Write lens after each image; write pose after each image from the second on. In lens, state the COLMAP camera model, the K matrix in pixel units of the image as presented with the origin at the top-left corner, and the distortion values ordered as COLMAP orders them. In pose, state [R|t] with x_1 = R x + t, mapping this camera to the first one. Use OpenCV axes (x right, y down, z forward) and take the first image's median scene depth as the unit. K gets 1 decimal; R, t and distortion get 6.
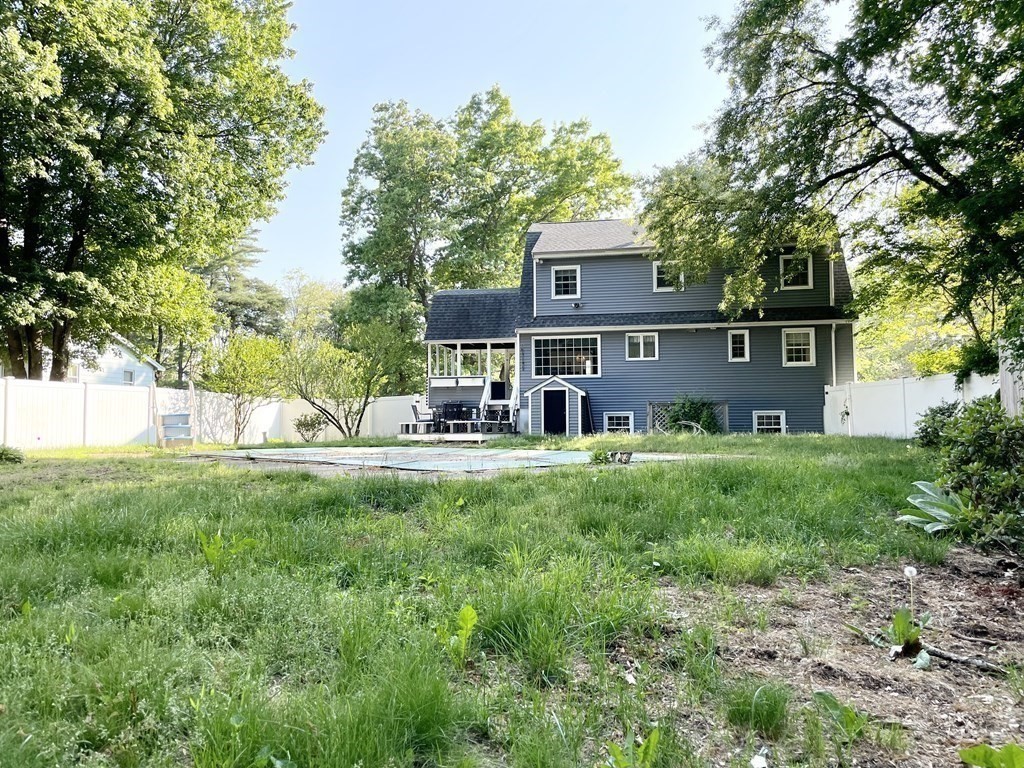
lens RADIAL K [[772.3, 0, 489.7], [0, 772.3, 381.9], [0, 0, 1]] dist [0.004812, 0.000617]
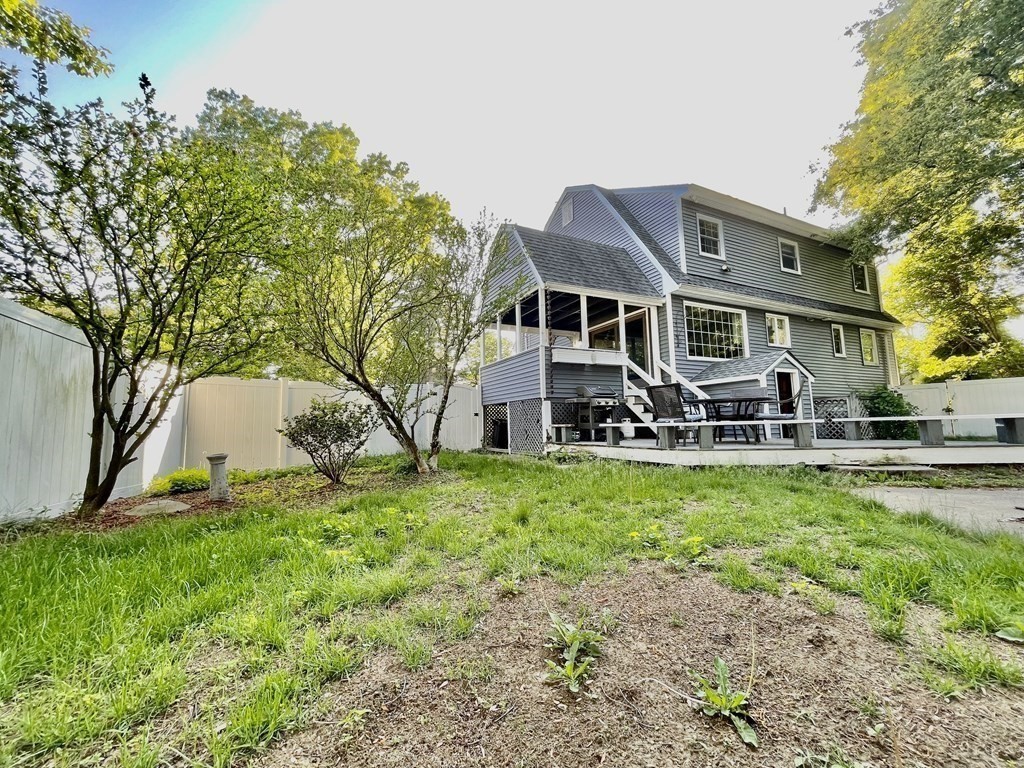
lens RADIAL K [[411.8, 0, 507.2], [0, 411.8, 382.1], [0, 0, 1]] dist [-0.008908, 0.008239]
pose [[0.776629, 0.051500, 0.627850, -0.313836], [-0.009906, 0.997528, -0.069571, 0.045424], [-0.629881, 0.047811, 0.775219, 0.838802]]
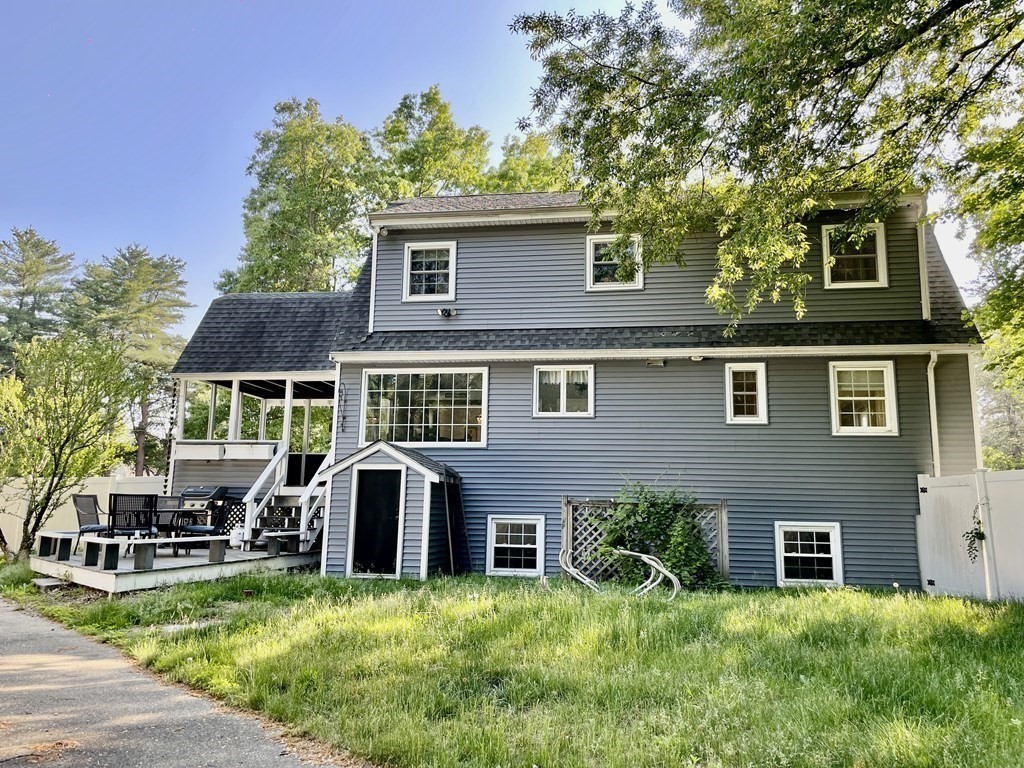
lens RADIAL K [[776.4, 0, 514.0], [0, 776.4, 380.9], [0, 0, 1]] dist [0.071728, -0.074101]
pose [[0.998688, 0.030275, 0.041298, 0.141142], [-0.025555, 0.993561, -0.110376, 0.006715], [-0.044374, 0.109176, 0.993032, 0.472468]]
